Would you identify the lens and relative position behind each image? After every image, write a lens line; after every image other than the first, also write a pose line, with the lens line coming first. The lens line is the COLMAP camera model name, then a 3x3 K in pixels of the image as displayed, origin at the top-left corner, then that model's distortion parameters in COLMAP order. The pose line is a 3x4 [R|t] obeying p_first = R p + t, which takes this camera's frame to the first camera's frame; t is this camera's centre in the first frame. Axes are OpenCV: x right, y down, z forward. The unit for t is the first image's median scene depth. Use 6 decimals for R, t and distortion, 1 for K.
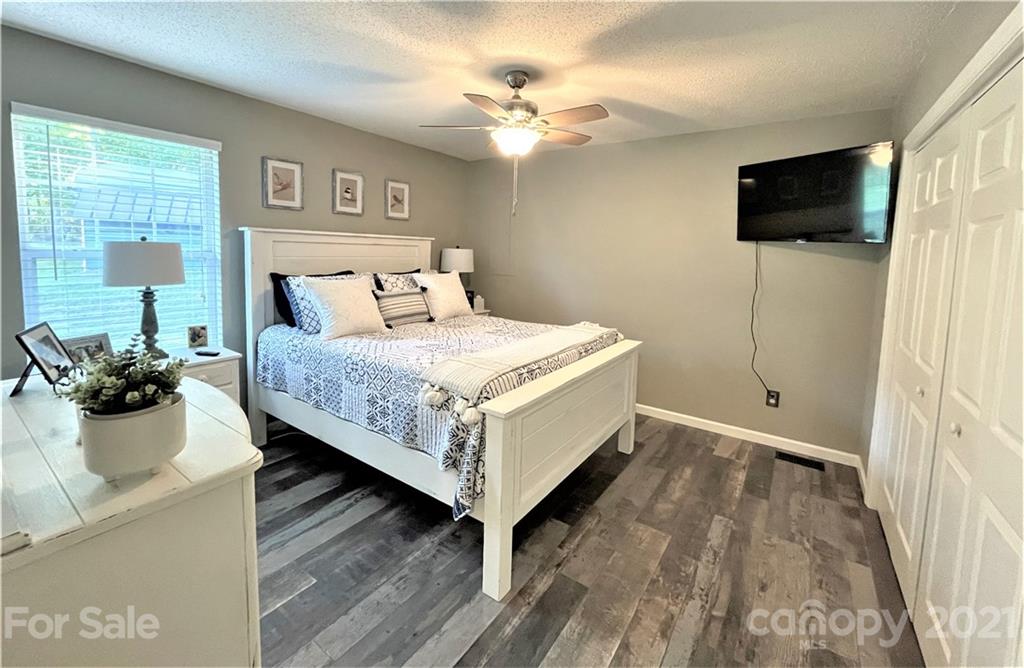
lens RADIAL K [[420.8, 0, 511.0], [0, 420.8, 289.1], [0, 0, 1]] dist [-0.025086, 0.000085]
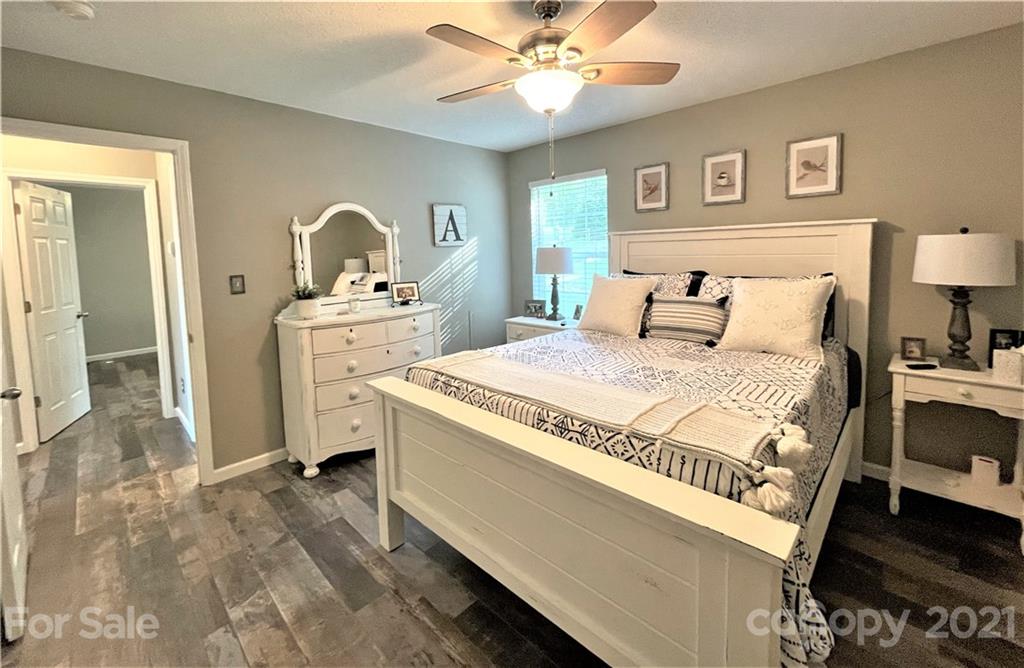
lens RADIAL K [[416.7, 0, 511.2], [0, 416.7, 279.1], [0, 0, 1]] dist [0.000860, 0.000286]
pose [[-0.164833, 0.050965, -0.985004, 0.748463], [-0.061347, 0.996201, 0.061810, -0.078884], [0.984412, 0.070615, -0.161080, 1.065526]]
